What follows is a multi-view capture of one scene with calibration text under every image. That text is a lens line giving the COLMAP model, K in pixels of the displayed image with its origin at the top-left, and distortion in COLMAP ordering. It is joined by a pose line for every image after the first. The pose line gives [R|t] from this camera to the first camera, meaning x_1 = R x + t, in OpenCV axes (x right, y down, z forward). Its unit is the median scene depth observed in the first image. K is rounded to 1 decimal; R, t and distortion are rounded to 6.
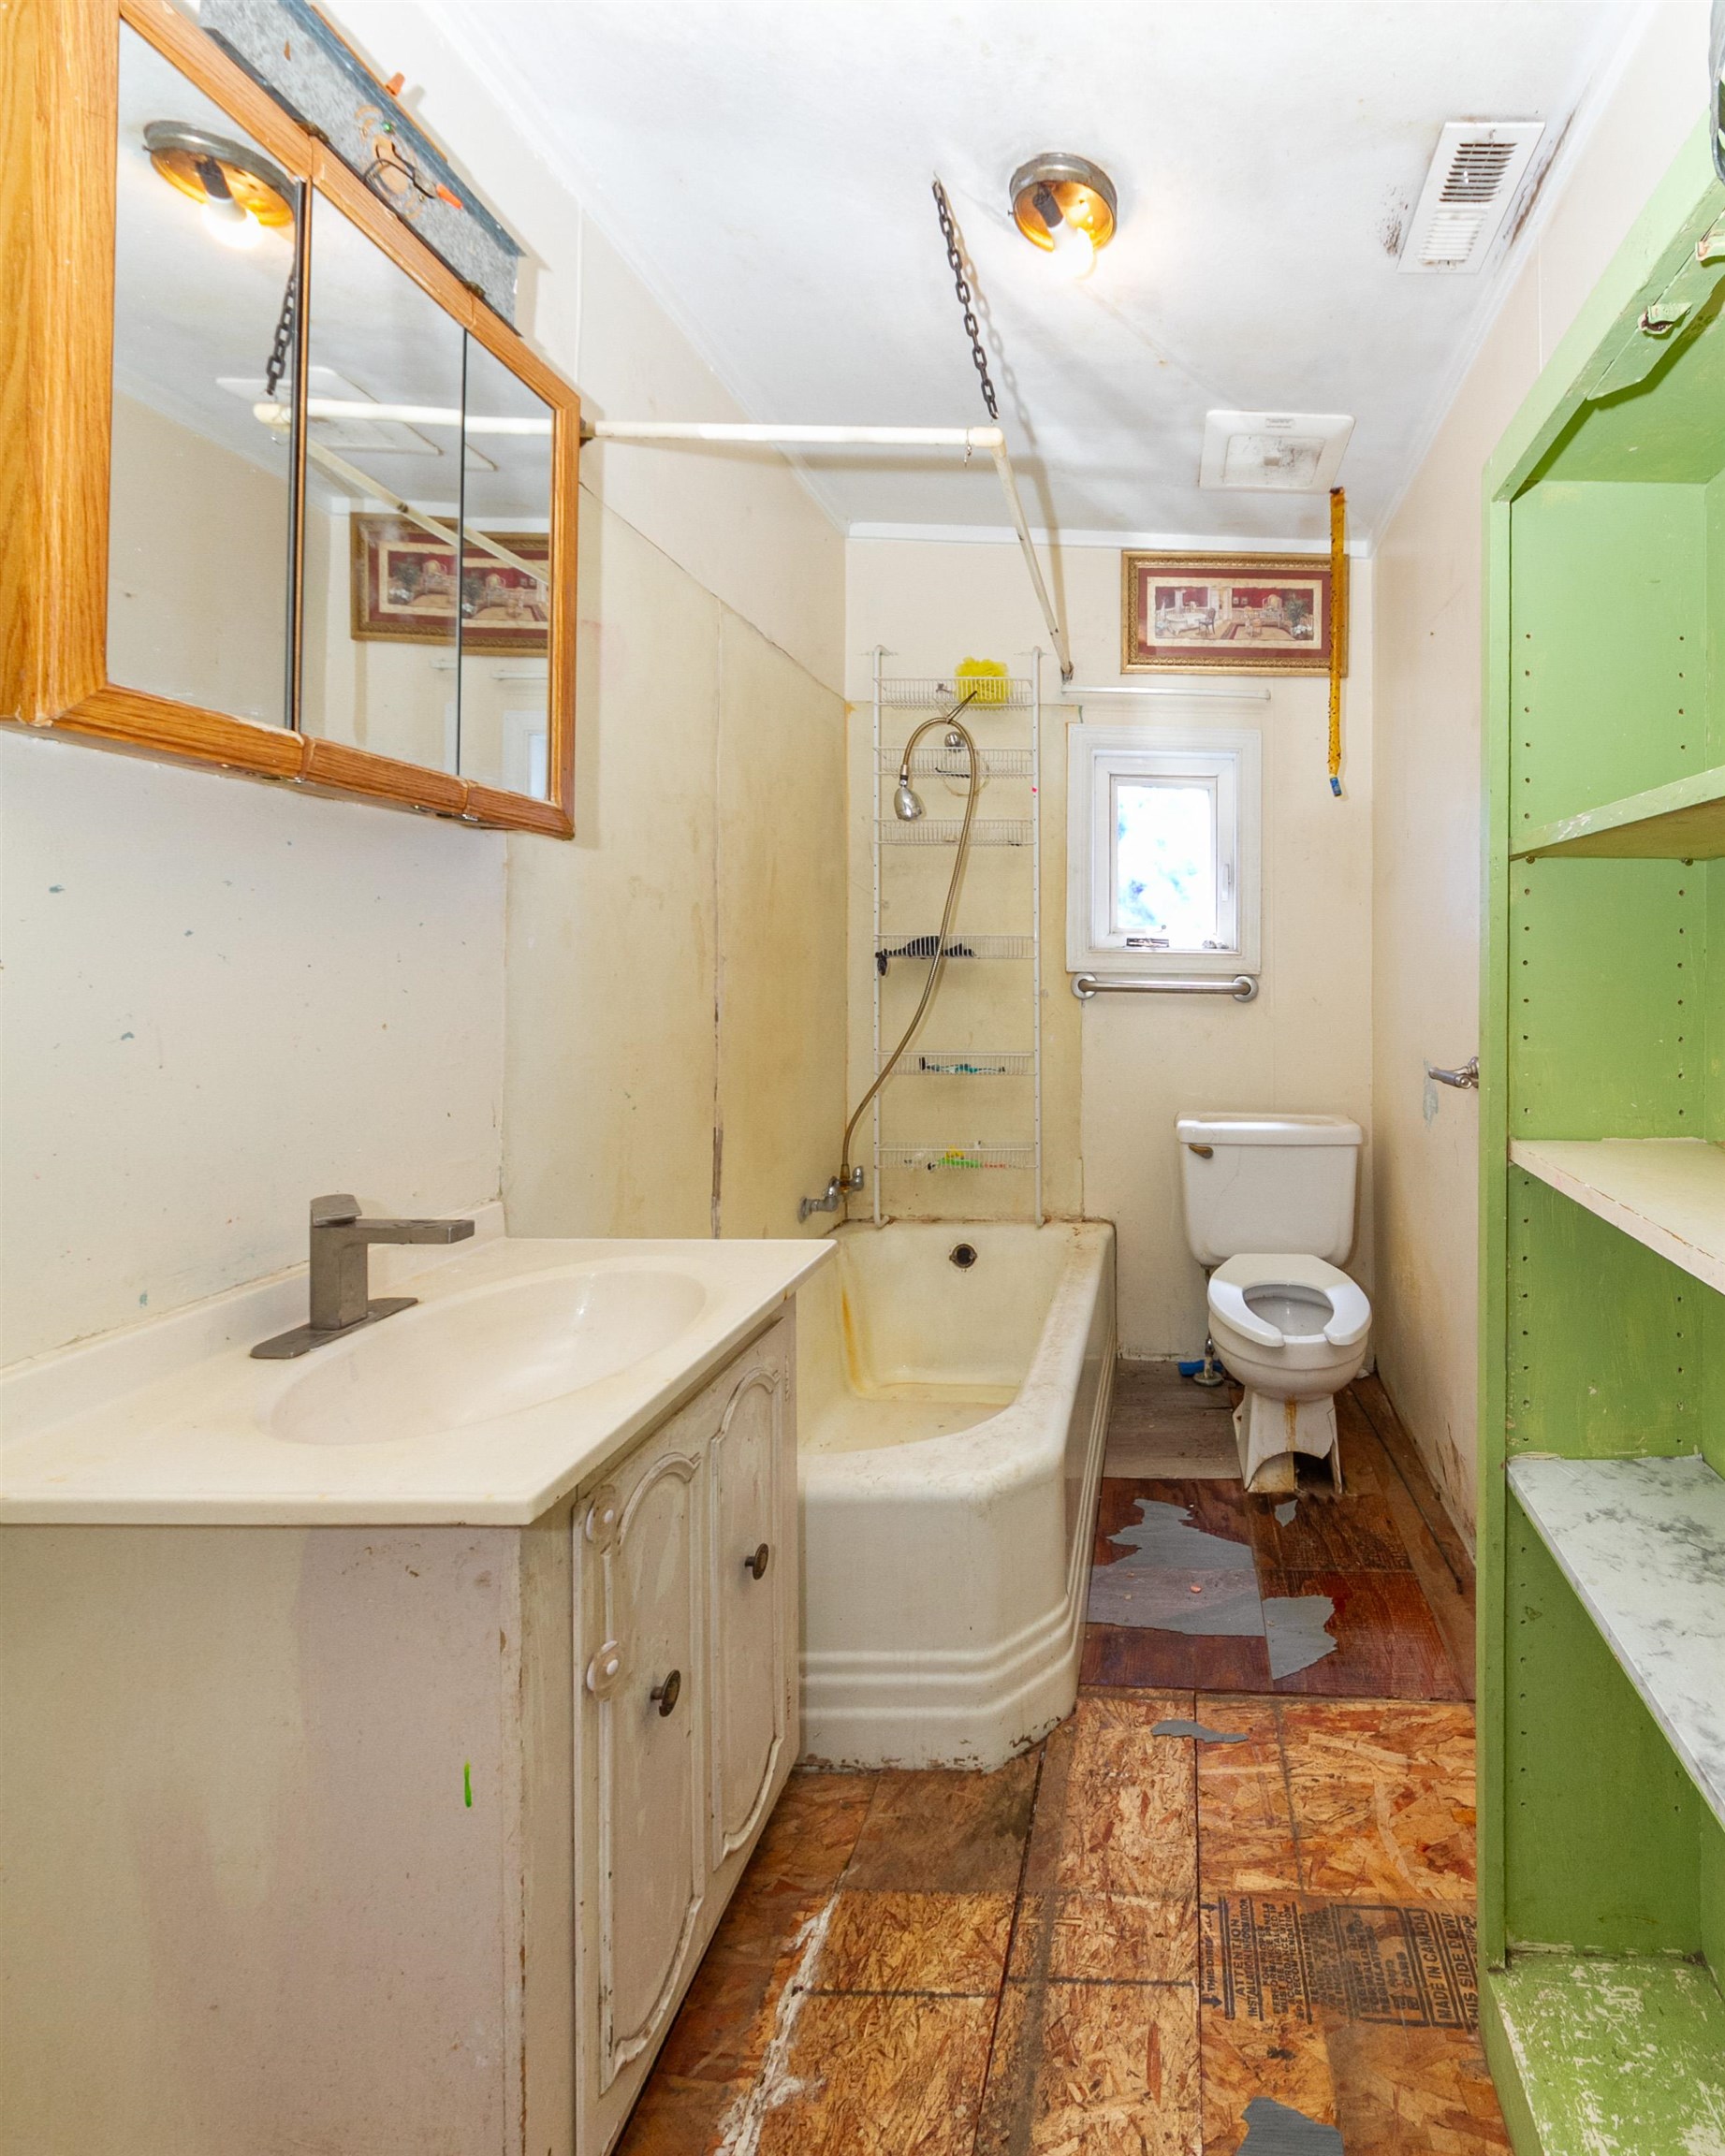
lens RADIAL K [[1023.2, 0, 1160.0], [0, 1023.2, 1075.1], [0, 0, 1]] dist [-0.002241, -0.000861]
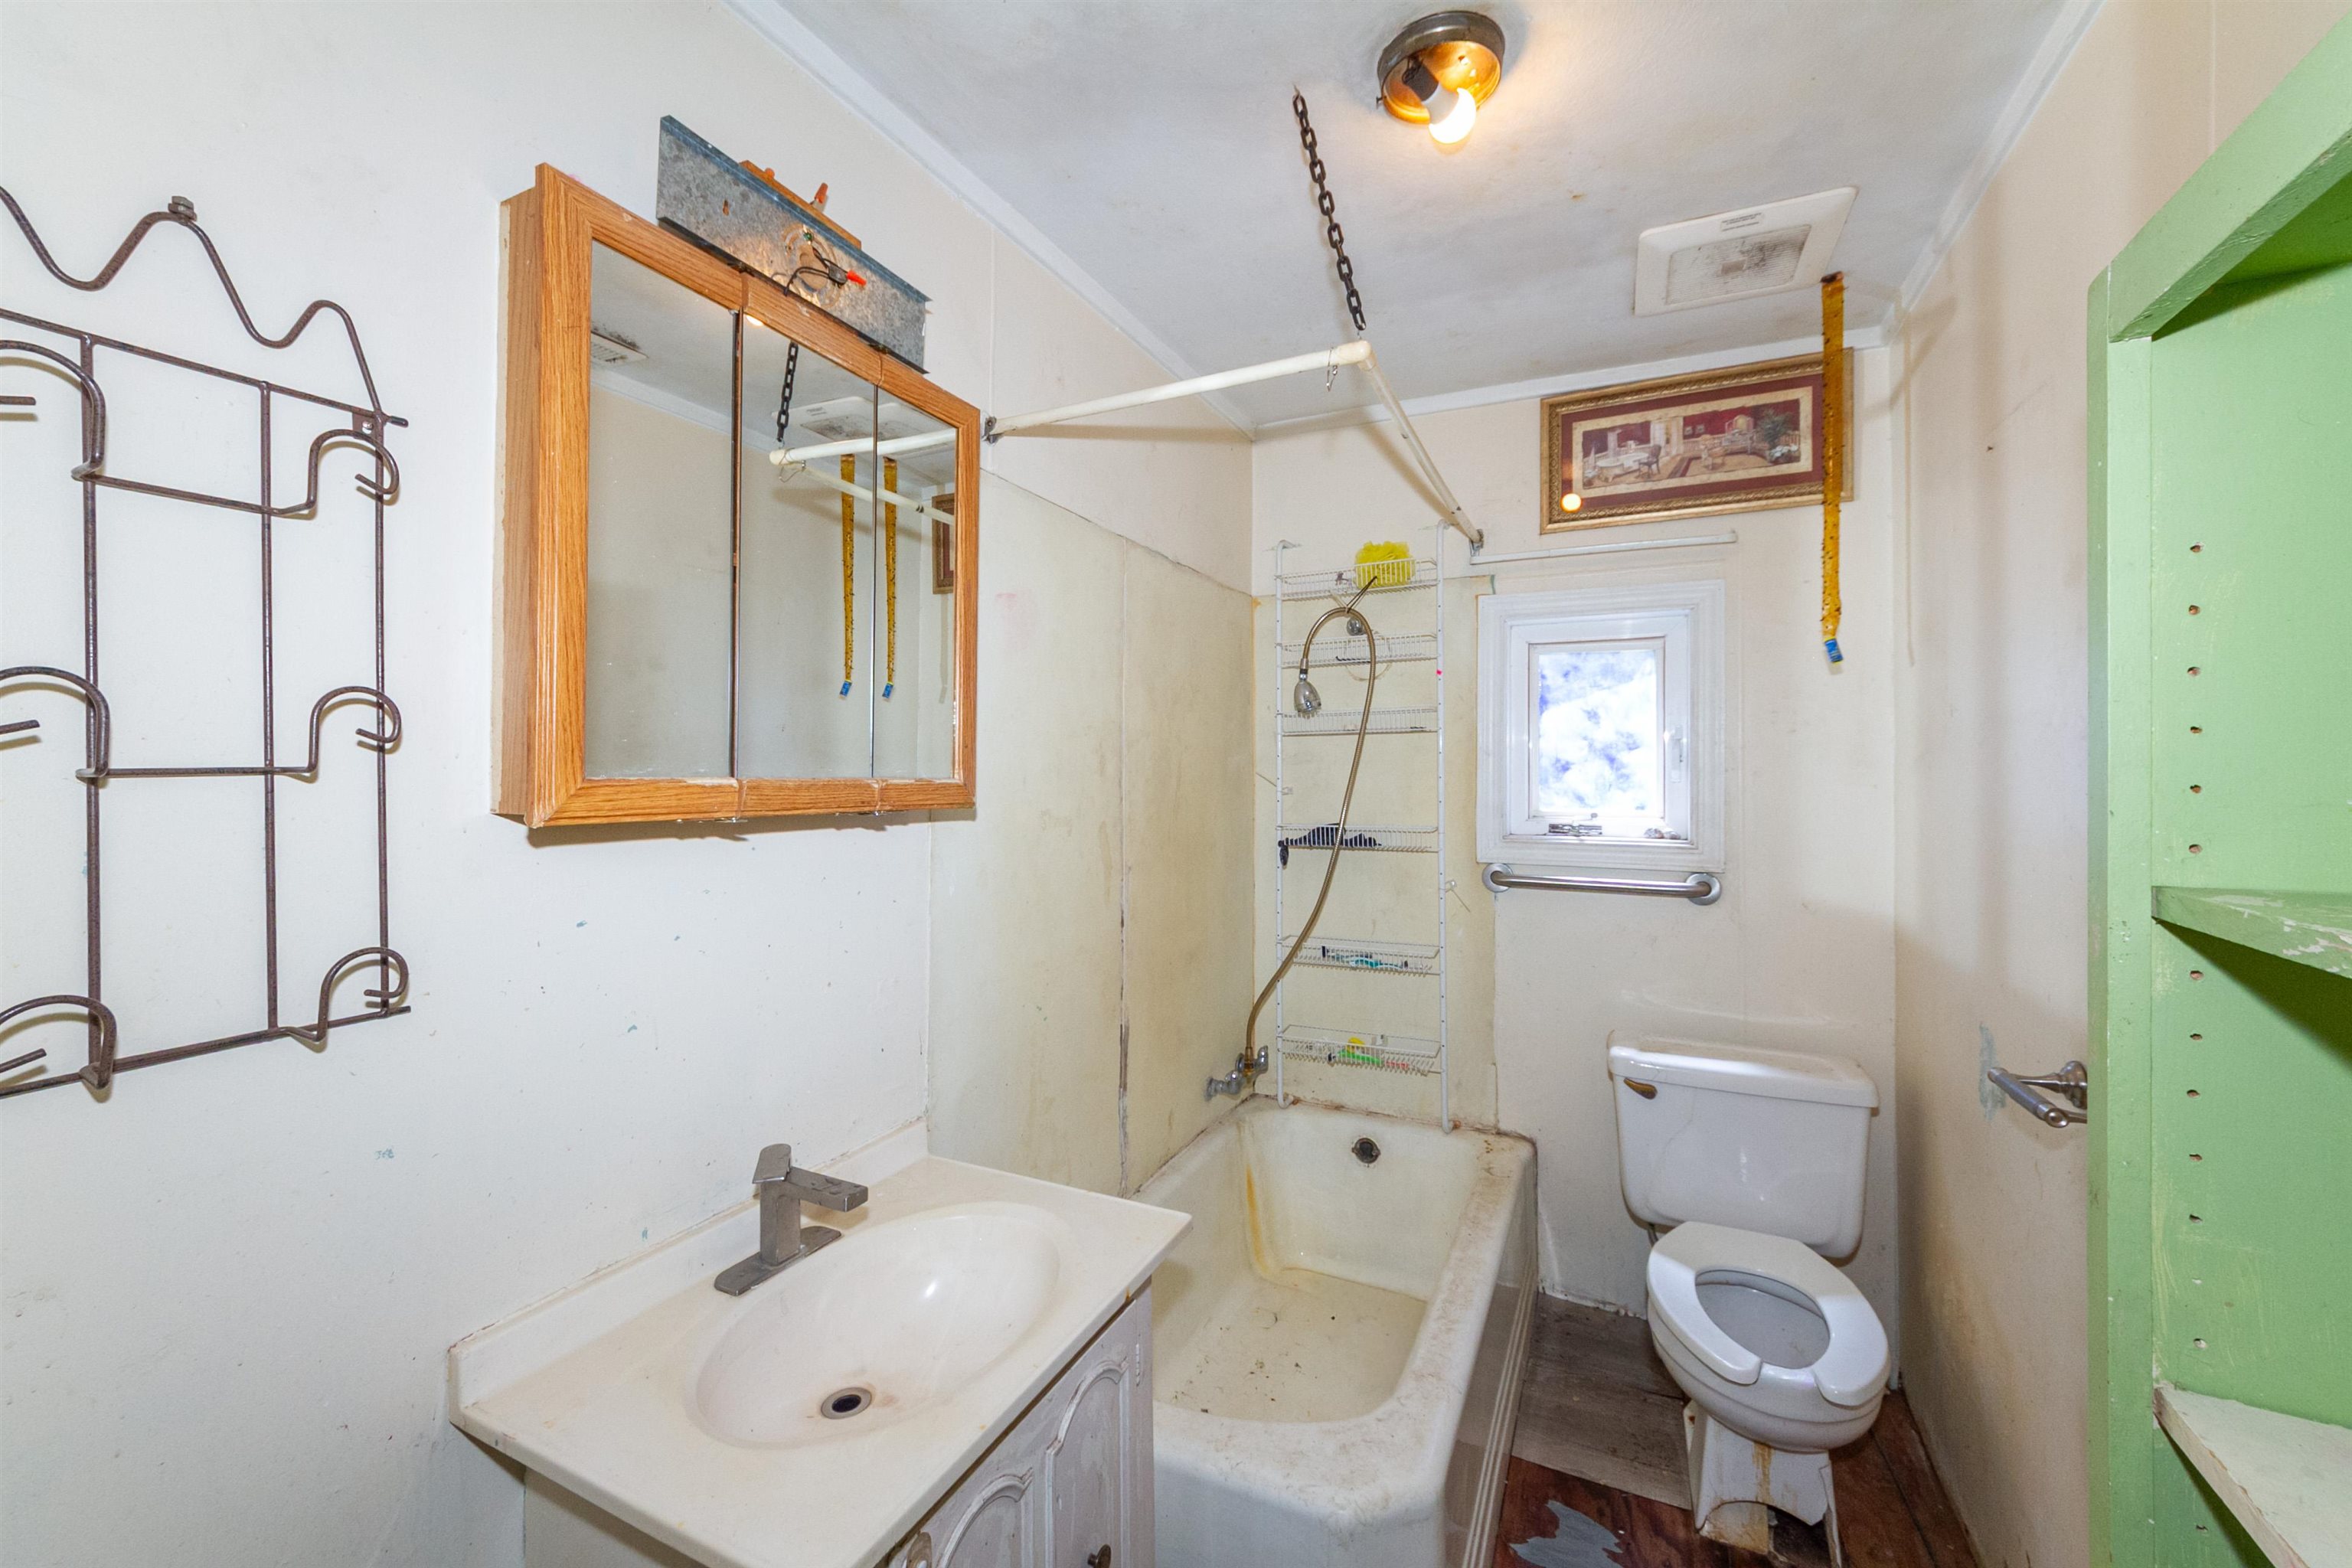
lens RADIAL K [[907.2, 0, 1176.0], [0, 907.2, 784.0], [0, 0, 1]] dist [0.007549, -0.008436]
pose [[0.888437, 0.000967, -0.458997, 0.044588], [-0.009223, 0.999834, -0.015745, -0.163946], [0.458905, 0.018221, 0.888298, 0.157778]]
